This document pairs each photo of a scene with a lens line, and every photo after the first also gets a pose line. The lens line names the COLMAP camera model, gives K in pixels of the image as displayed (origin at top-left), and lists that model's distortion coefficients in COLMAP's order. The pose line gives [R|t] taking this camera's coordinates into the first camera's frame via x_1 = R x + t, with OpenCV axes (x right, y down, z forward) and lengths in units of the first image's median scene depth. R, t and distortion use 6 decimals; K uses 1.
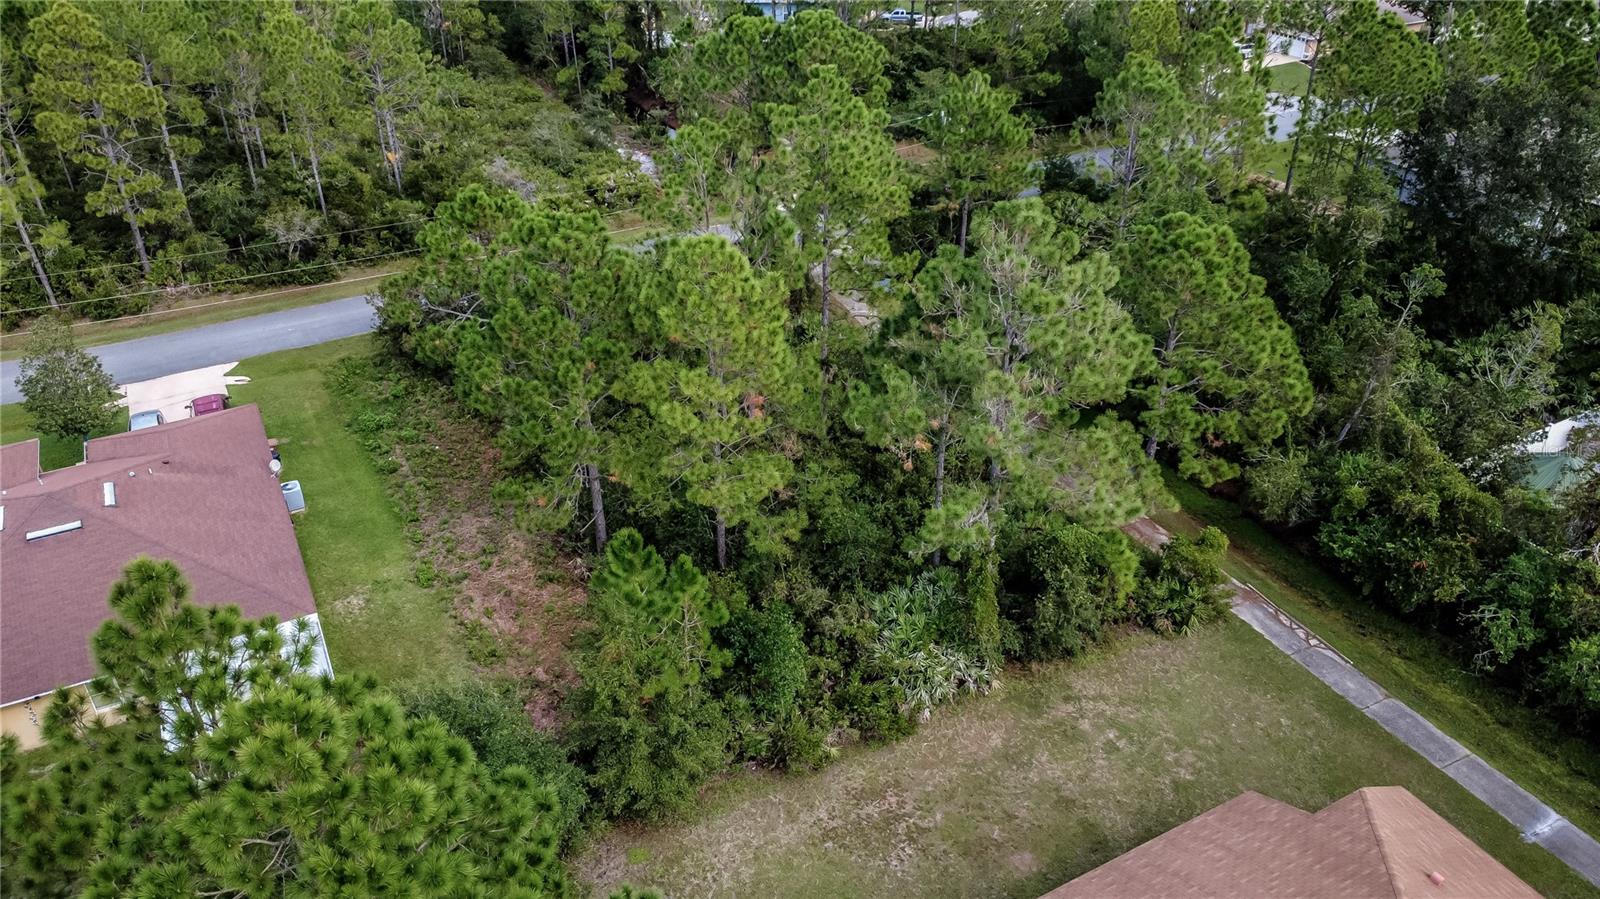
lens RADIAL K [[1173.7, 0, 797.5], [0, 1173.7, 447.7], [0, 0, 1]] dist [-0.005253, 0.005896]
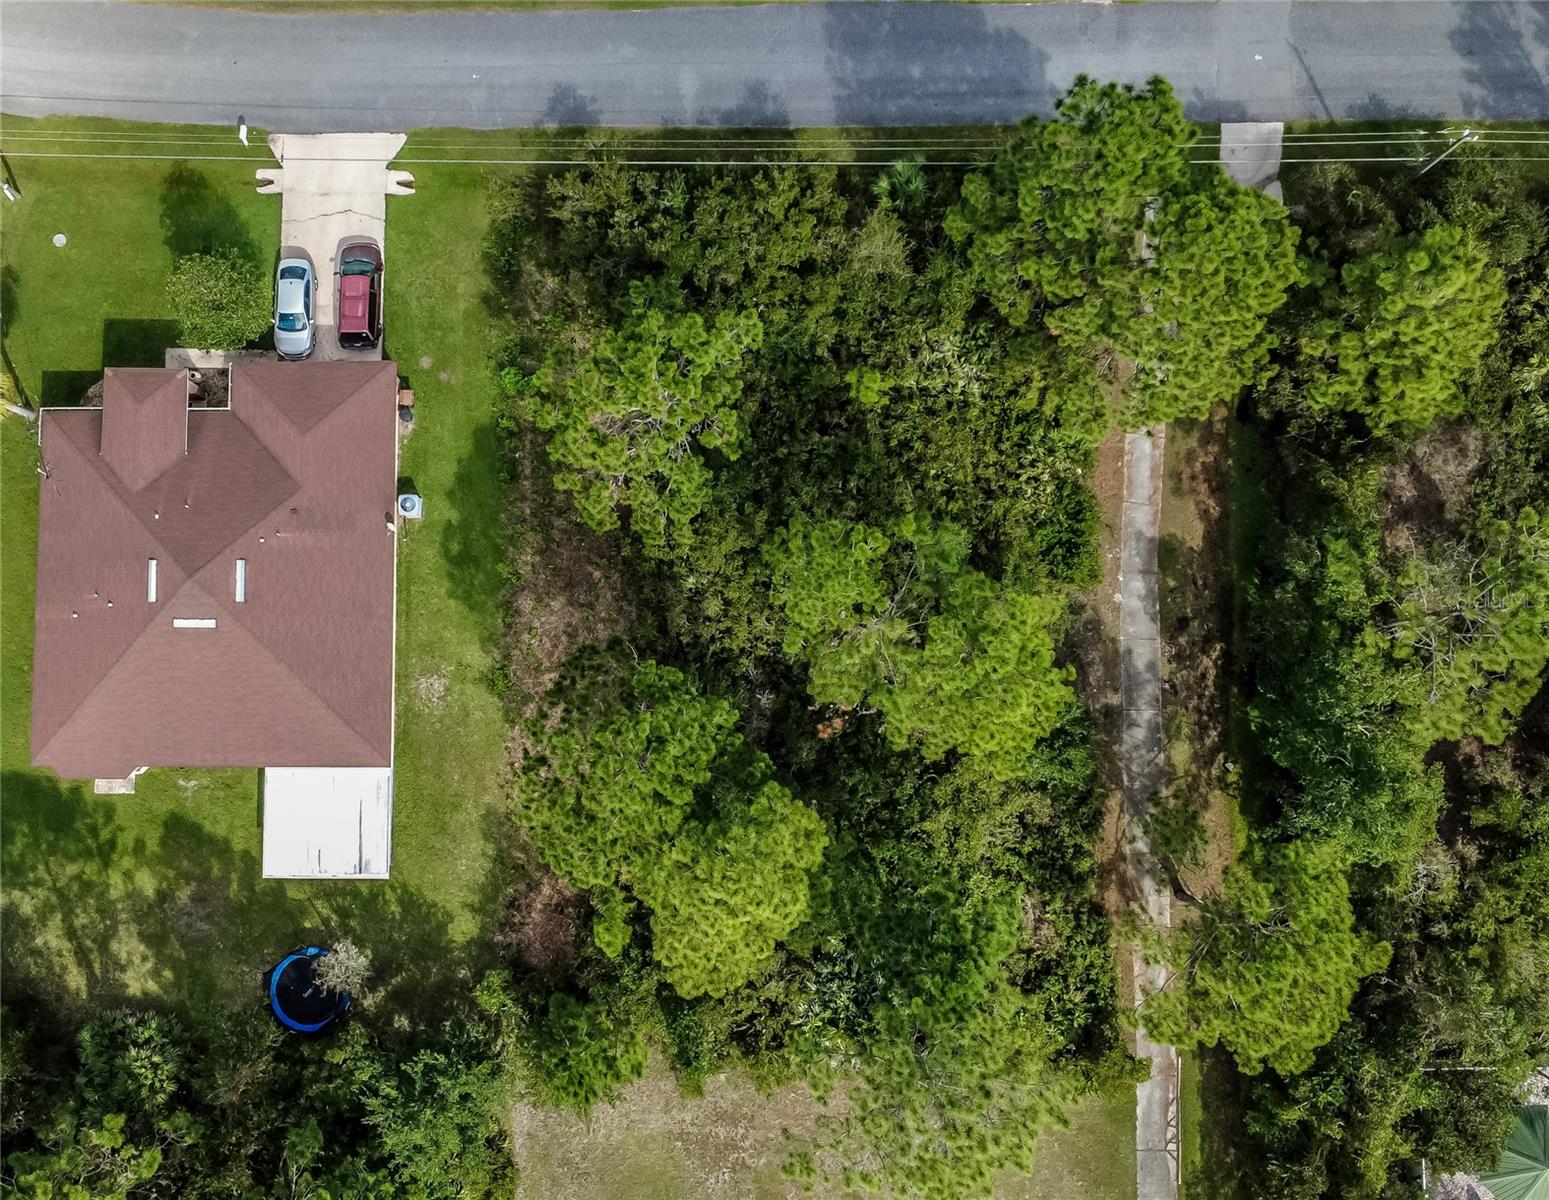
lens RADIAL K [[1577.0, 0, 696.0], [0, 1577.0, 587.4], [0, 0, 1]] dist [-0.003544, 0.000000]
pose [[0.882701, 0.467503, -0.047750, -0.153873], [-0.241397, 0.538261, 0.807467, -1.351789], [0.403195, -0.701225, 0.587977, 0.334757]]
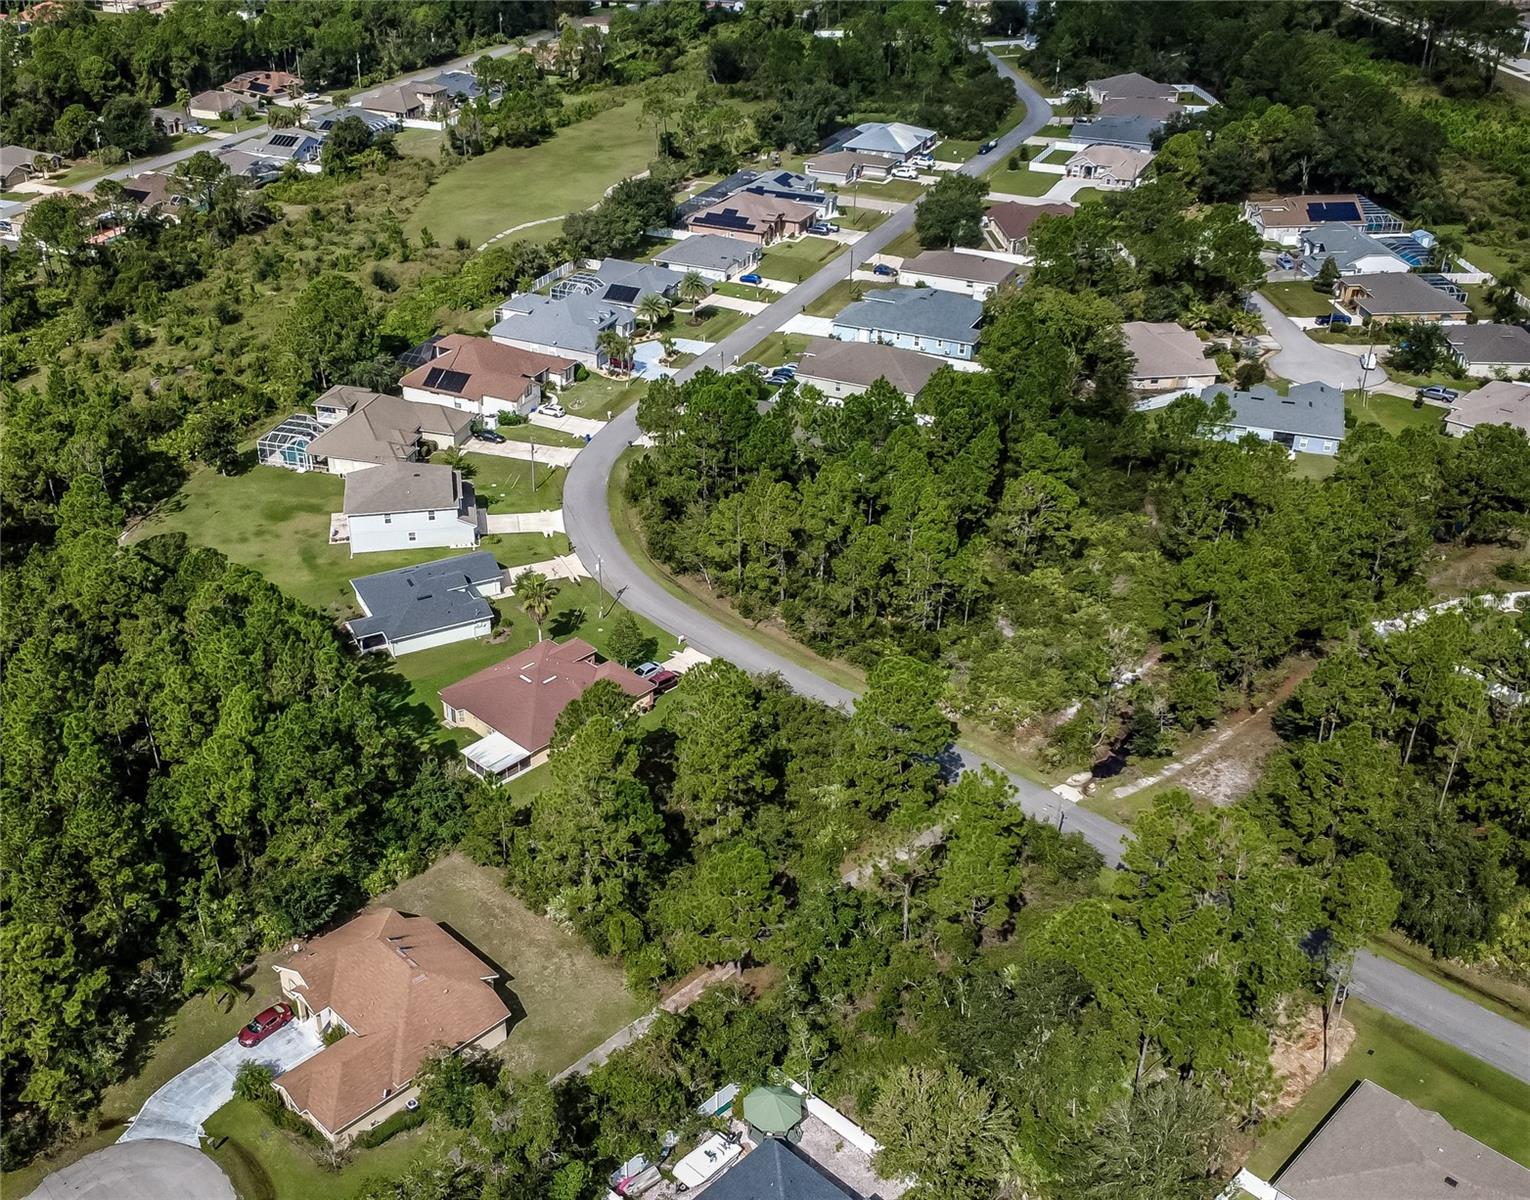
lens RADIAL K [[1557.7, 0, 611.9], [0, 1557.7, 599.0], [0, 0, 1]] dist [-0.003544, 0.000000]
pose [[0.247027, 0.480994, -0.841203, 2.637224], [-0.492055, 0.810121, 0.318725, -1.465054], [0.834781, 0.335184, 0.436797, -0.579175]]
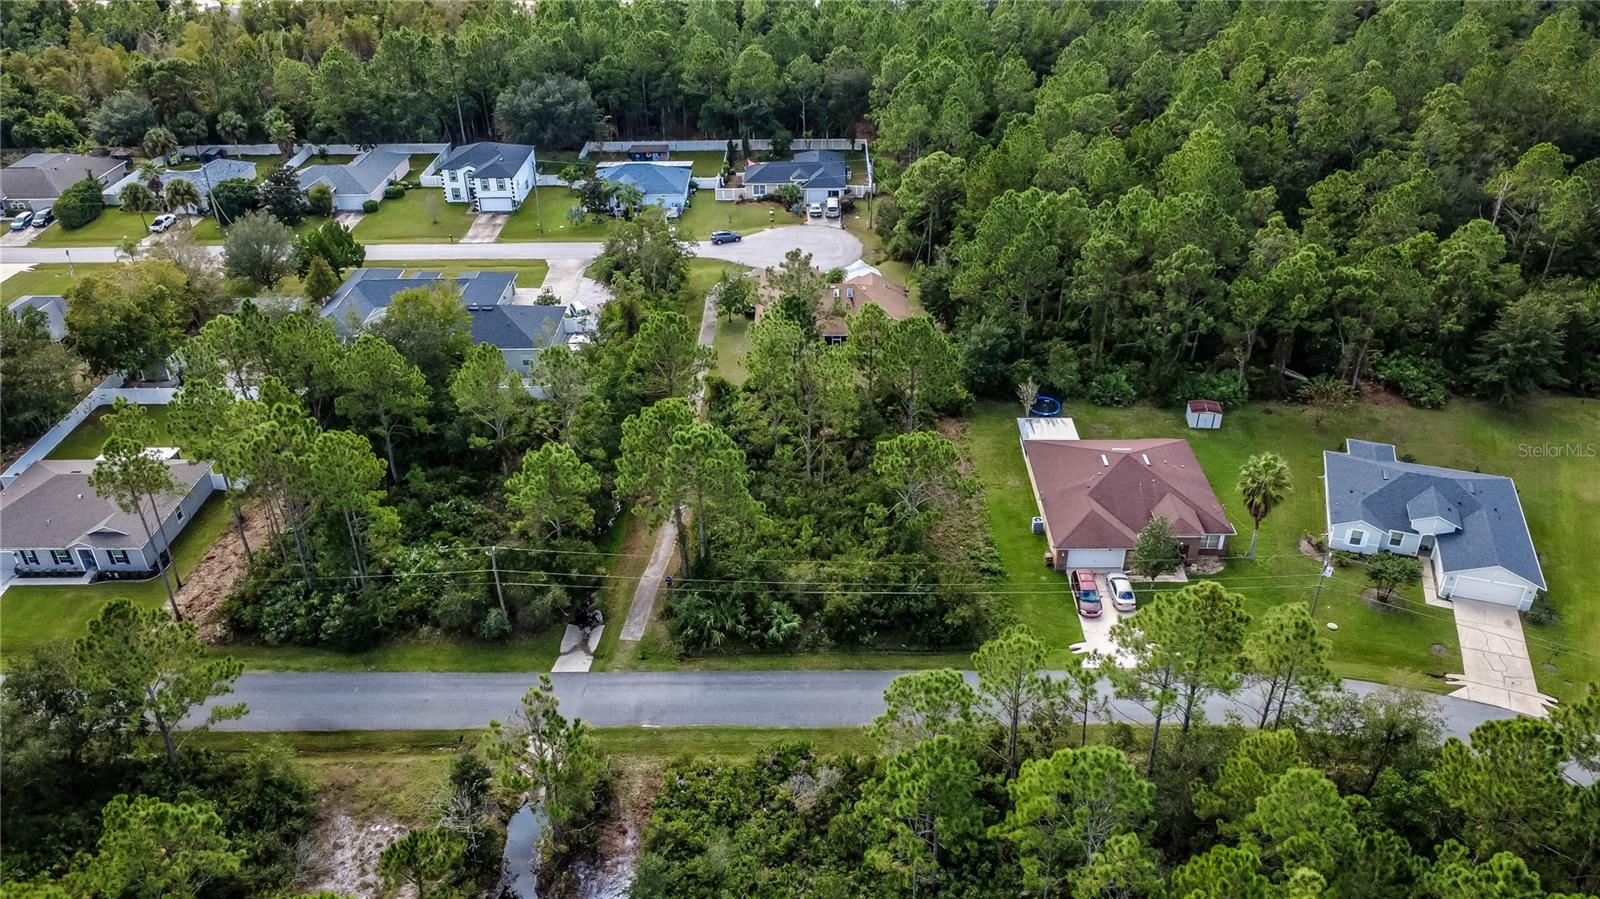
lens RADIAL K [[1173.7, 0, 800.9], [0, 1173.7, 438.9], [0, 0, 1]] dist [-0.005253, 0.005896]
pose [[-0.874882, -0.232329, 0.424976, -1.133423], [0.269876, 0.494761, 0.826062, -2.254788], [-0.402180, 0.837398, -0.370157, 2.256399]]
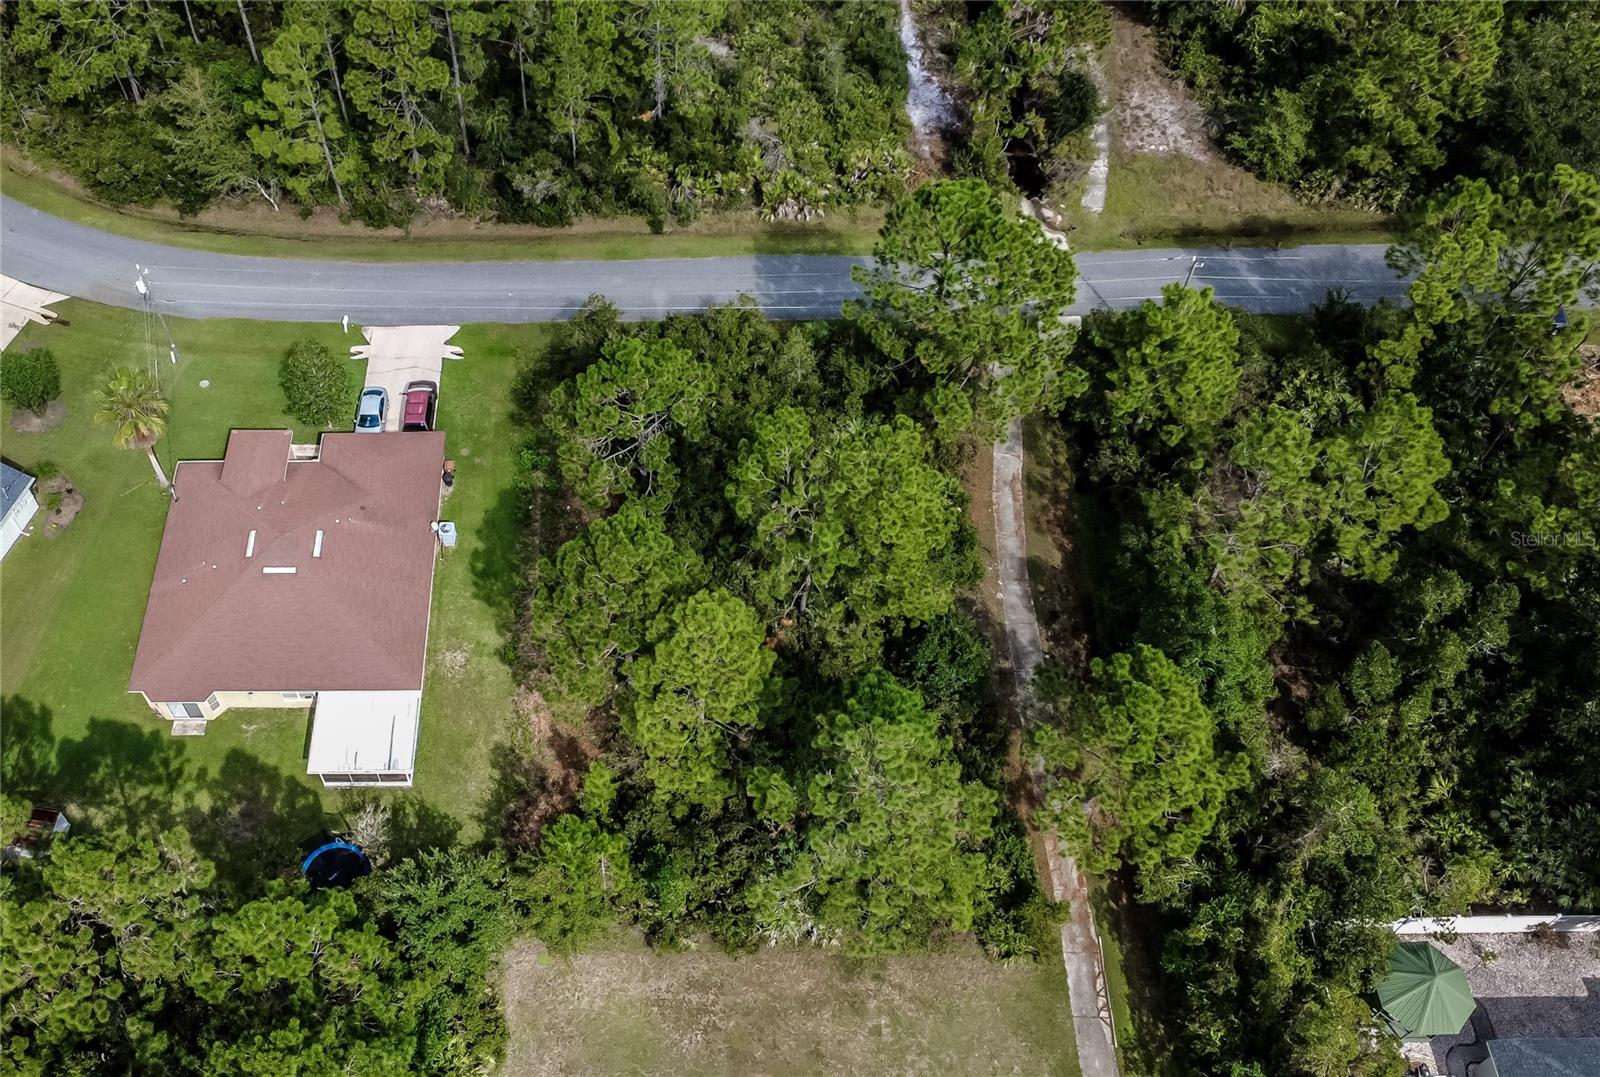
lens RADIAL K [[1489.6, 0, 646.1], [0, 1489.6, 568.5], [0, 0, 1]] dist [0.000223, 0.000000]
pose [[0.881948, 0.382705, -0.275144, 0.293509], [-0.237996, 0.865435, 0.440885, -0.895908], [0.406849, -0.323355, 0.854351, -0.420180]]
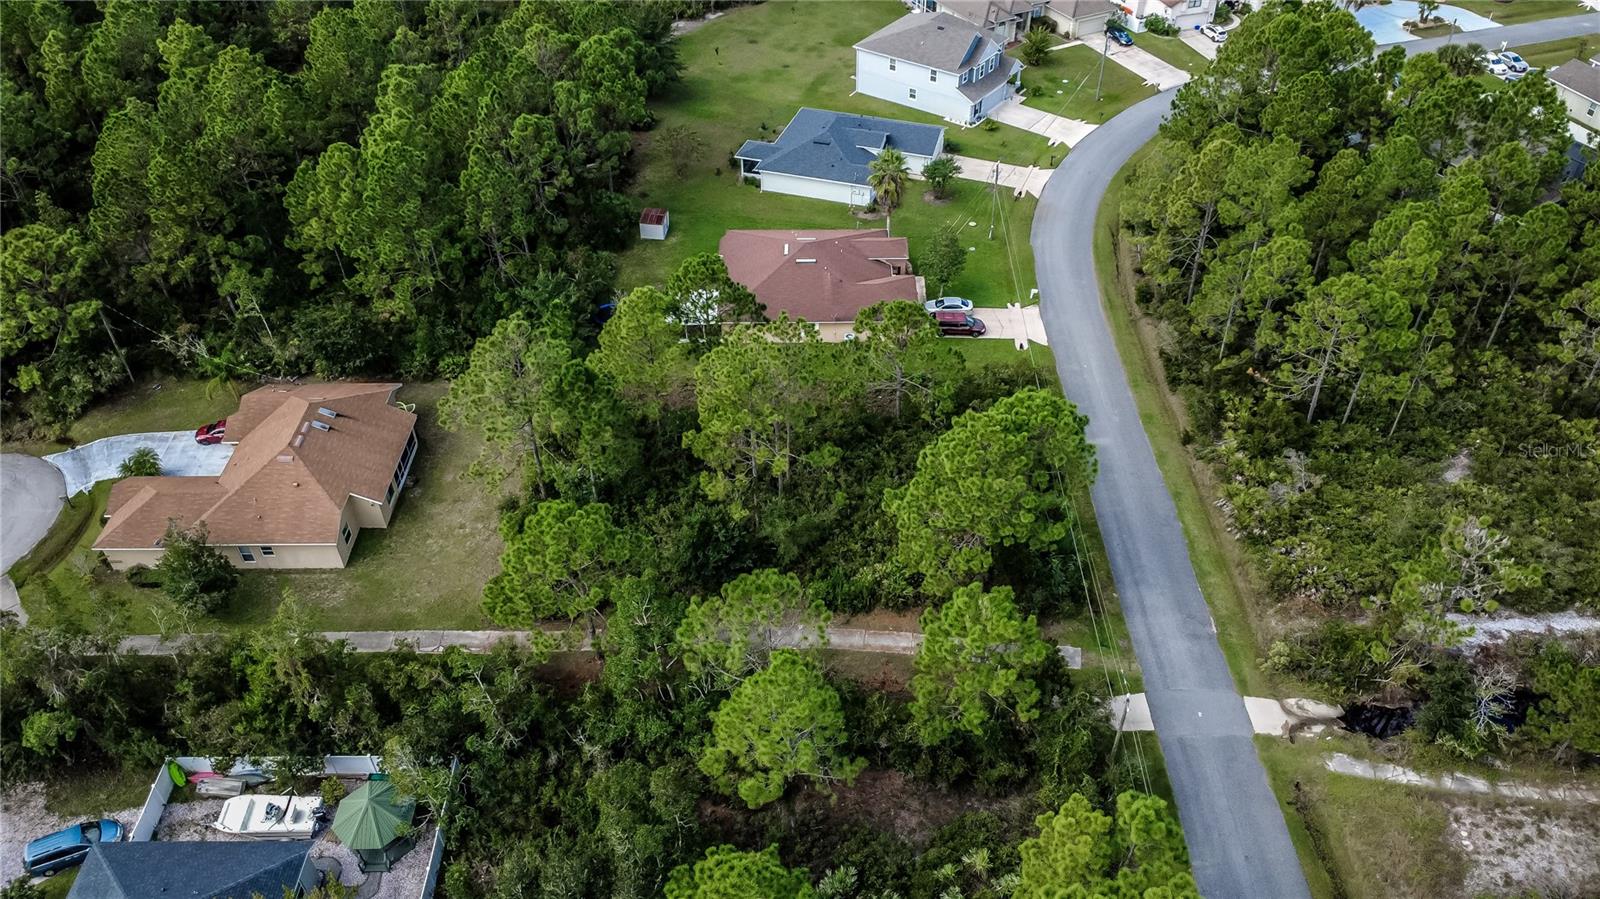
lens RADIAL K [[1173.7, 0, 803.1], [0, 1173.7, 444.6], [0, 0, 1]] dist [-0.005253, 0.005896]
pose [[-0.473988, 0.580342, -0.662222, 1.265998], [-0.453131, 0.484081, 0.748557, -1.653178], [0.754988, 0.654881, 0.033523, 1.260679]]
